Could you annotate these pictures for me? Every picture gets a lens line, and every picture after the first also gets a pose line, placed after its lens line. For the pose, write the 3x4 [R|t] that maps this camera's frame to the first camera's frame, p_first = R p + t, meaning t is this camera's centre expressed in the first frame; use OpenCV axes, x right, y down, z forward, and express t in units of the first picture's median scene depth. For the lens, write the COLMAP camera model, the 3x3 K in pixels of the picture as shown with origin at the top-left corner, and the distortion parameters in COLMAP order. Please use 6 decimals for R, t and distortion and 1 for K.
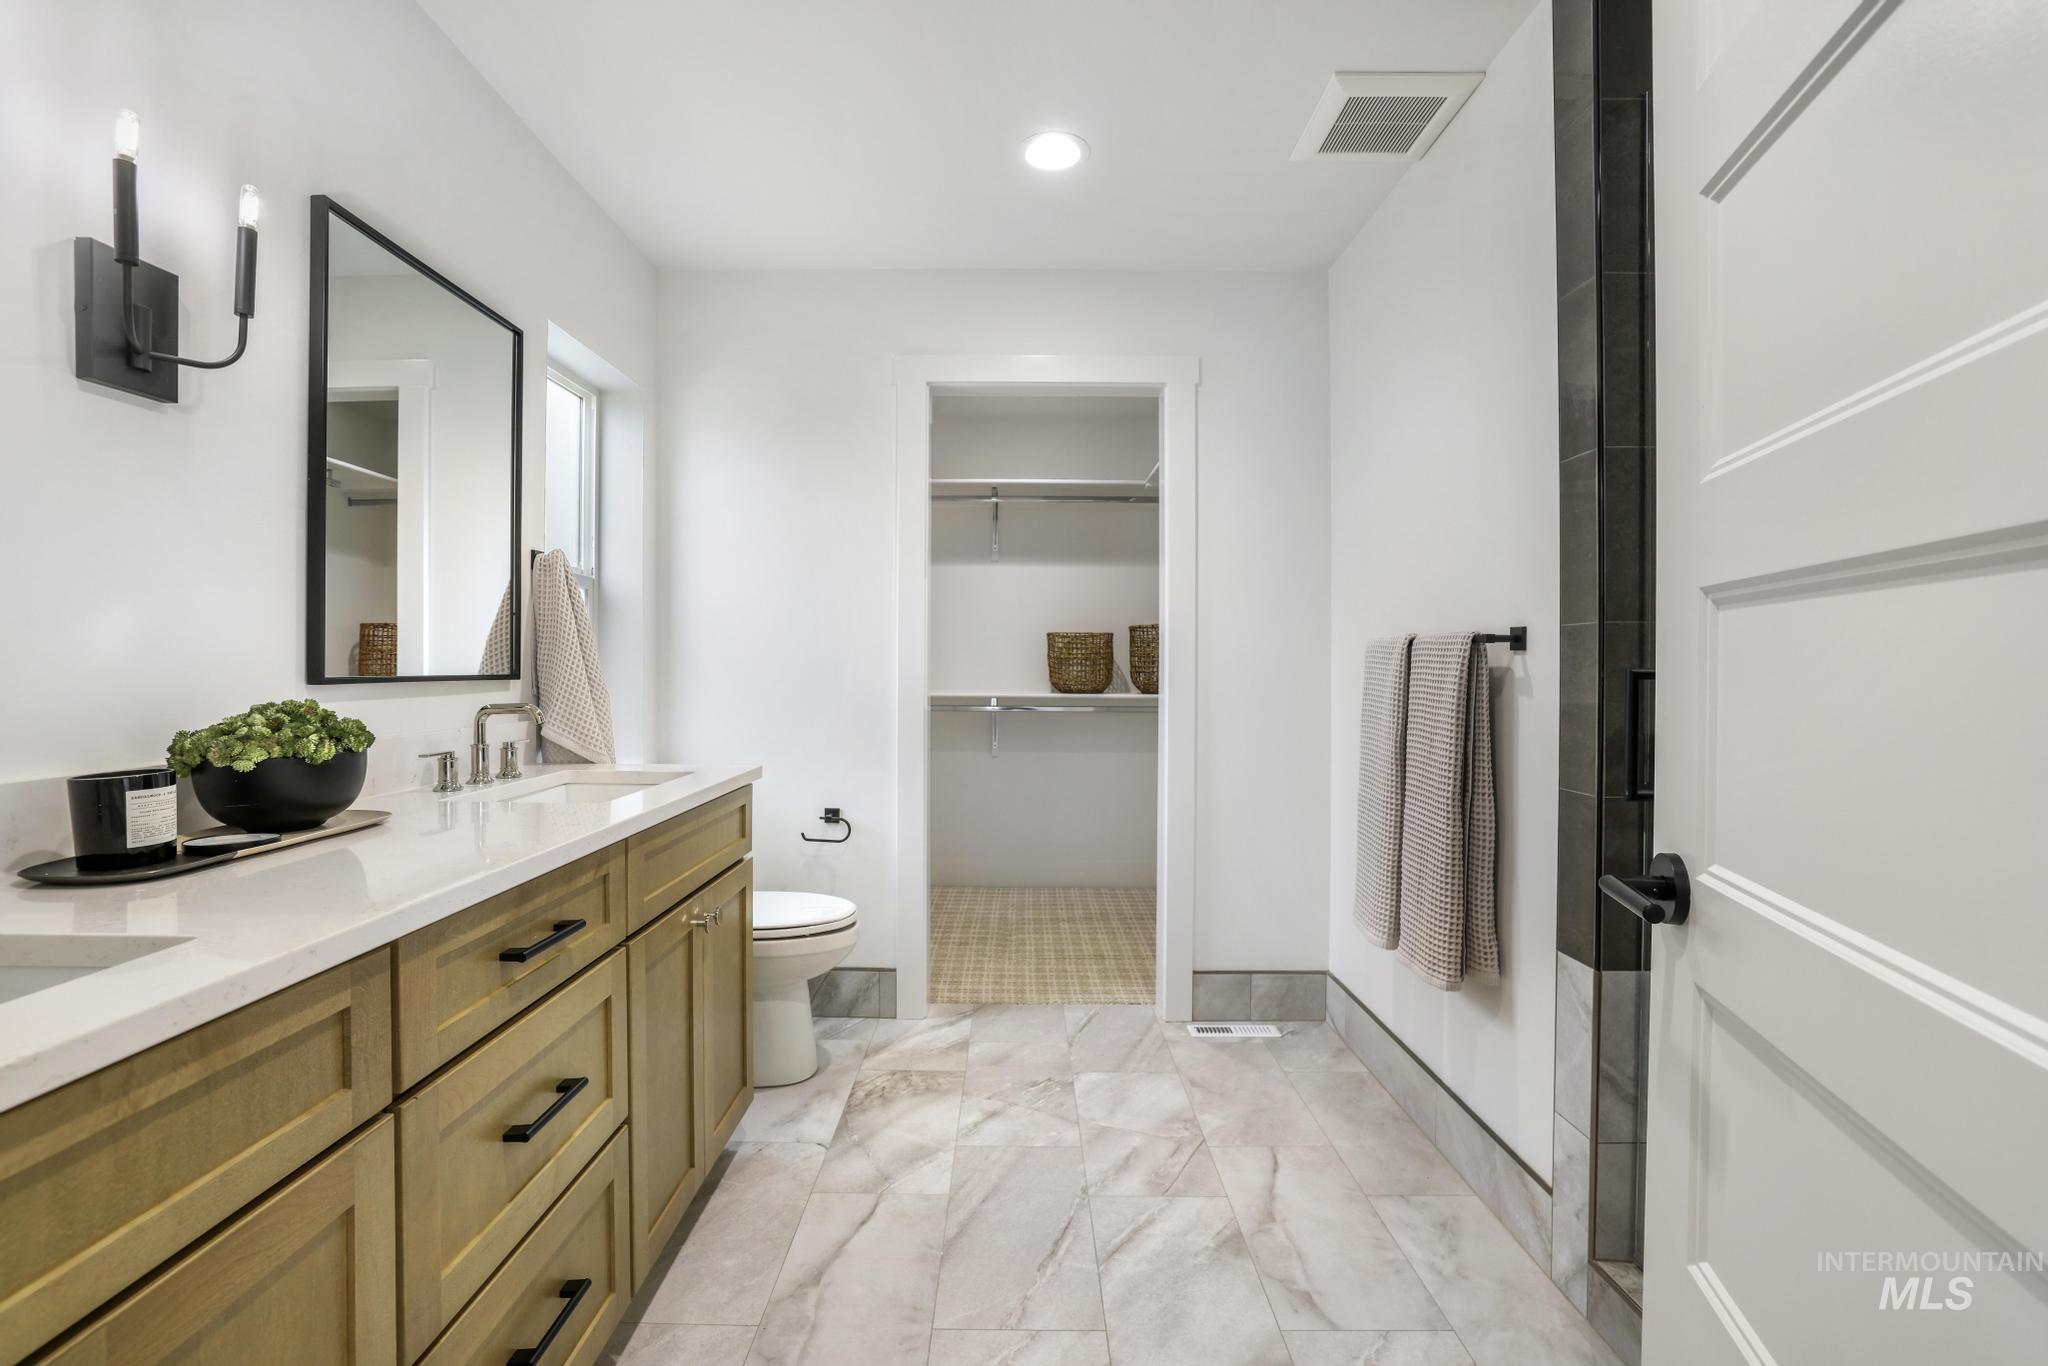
lens RADIAL K [[887.5, 0, 1022.3], [0, 887.5, 680.5], [0, 0, 1]] dist [-0.015636, -0.000158]
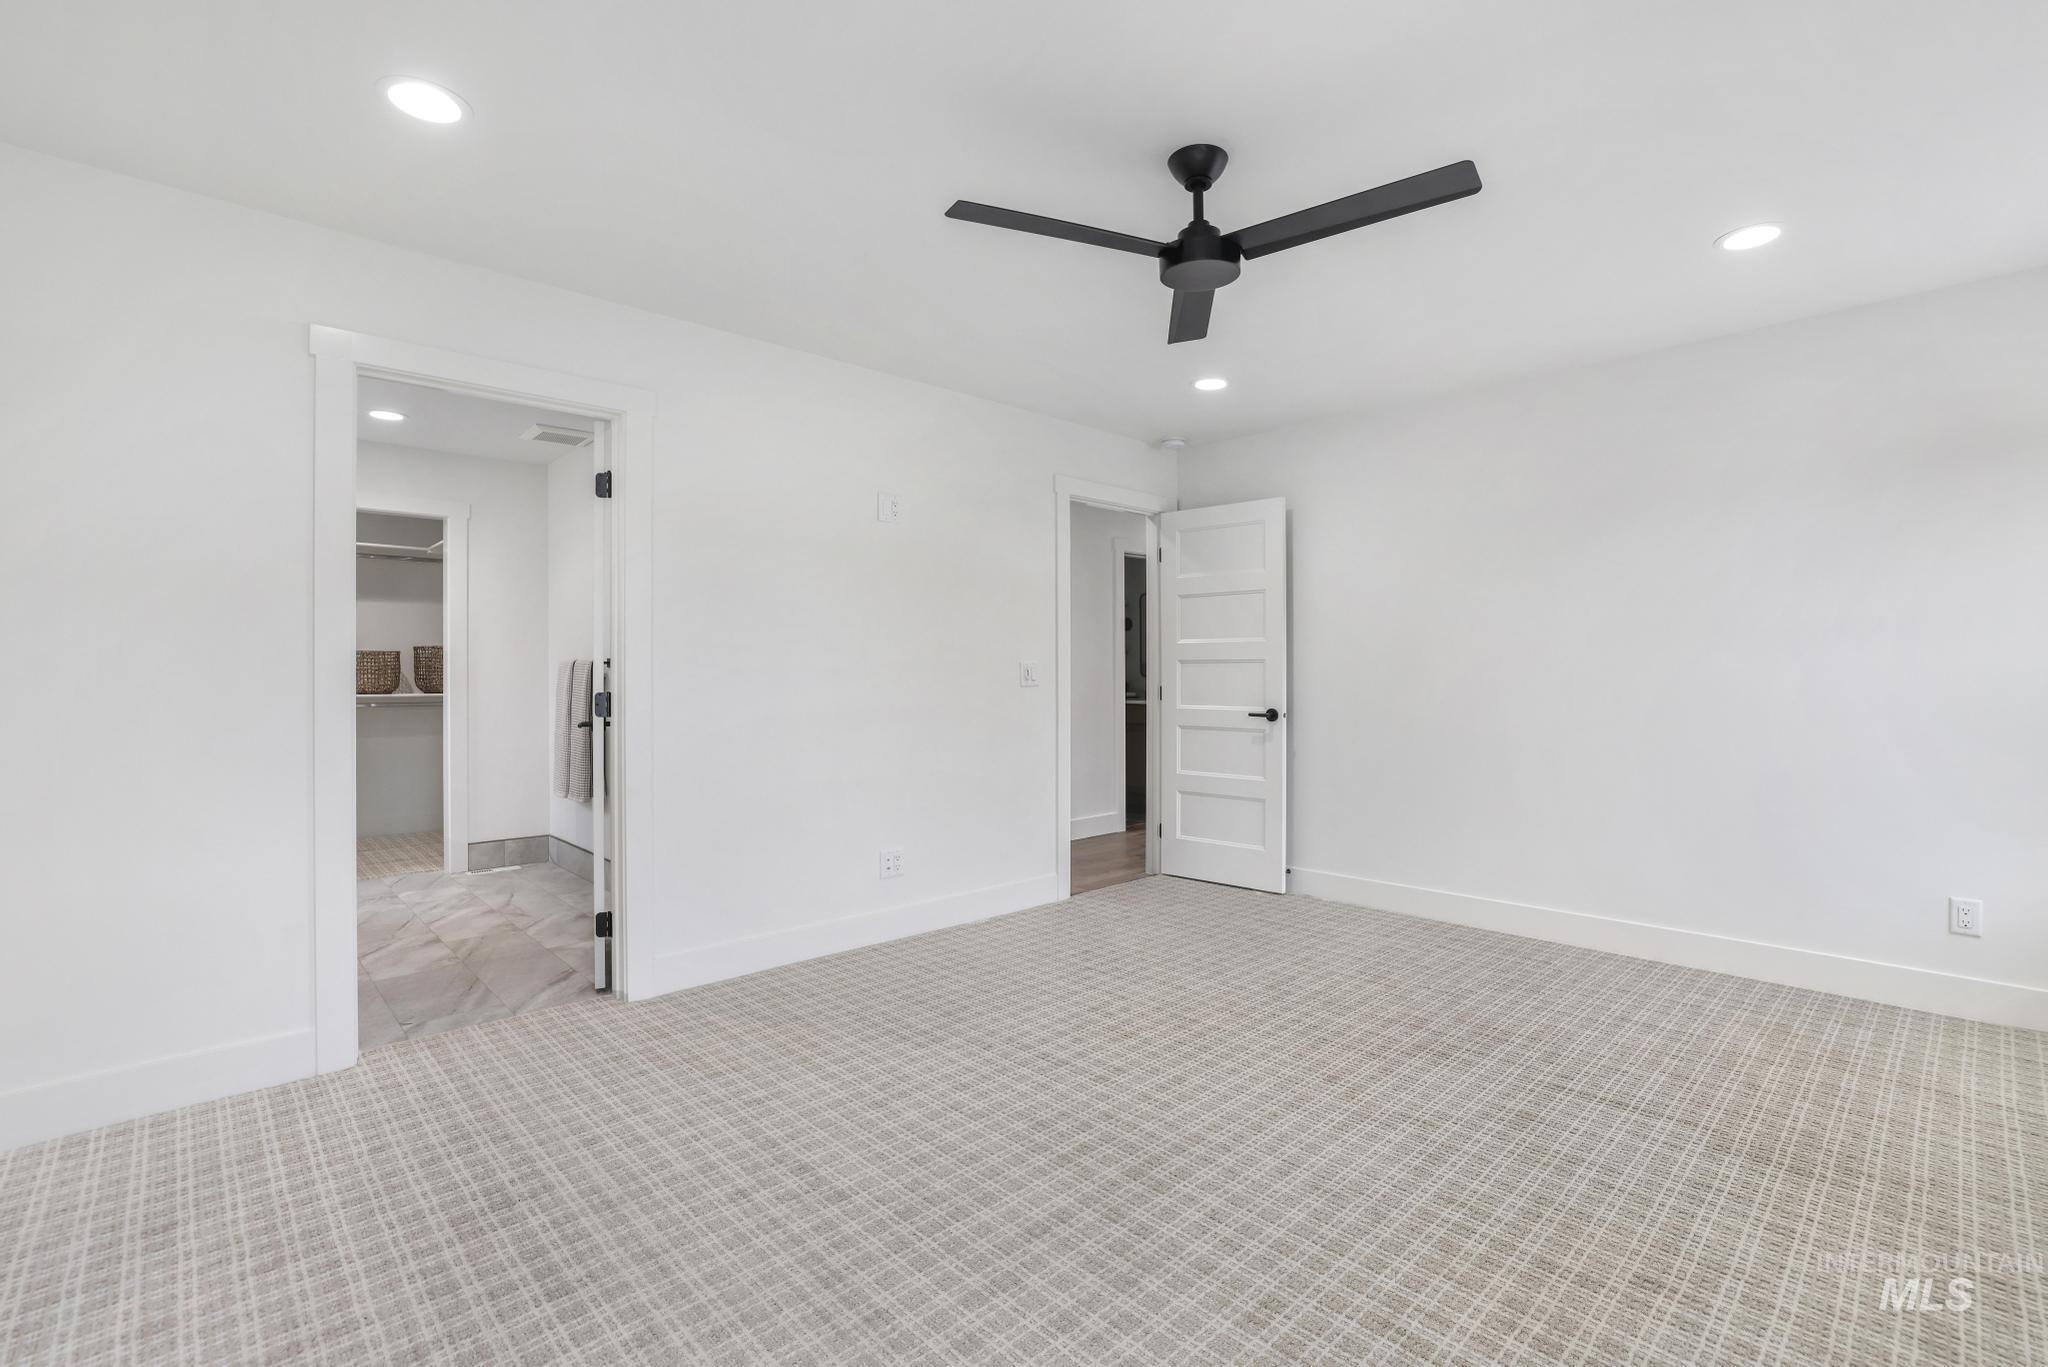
lens RADIAL K [[887.5, 0, 1027.7], [0, 887.5, 688.7], [0, 0, 1]] dist [-0.015636, -0.000158]
pose [[0.735903, -0.002782, 0.677081, -0.140035], [0.009682, 0.999933, -0.006414, 0.027764], [-0.677018, 0.011275, 0.735881, -0.838555]]
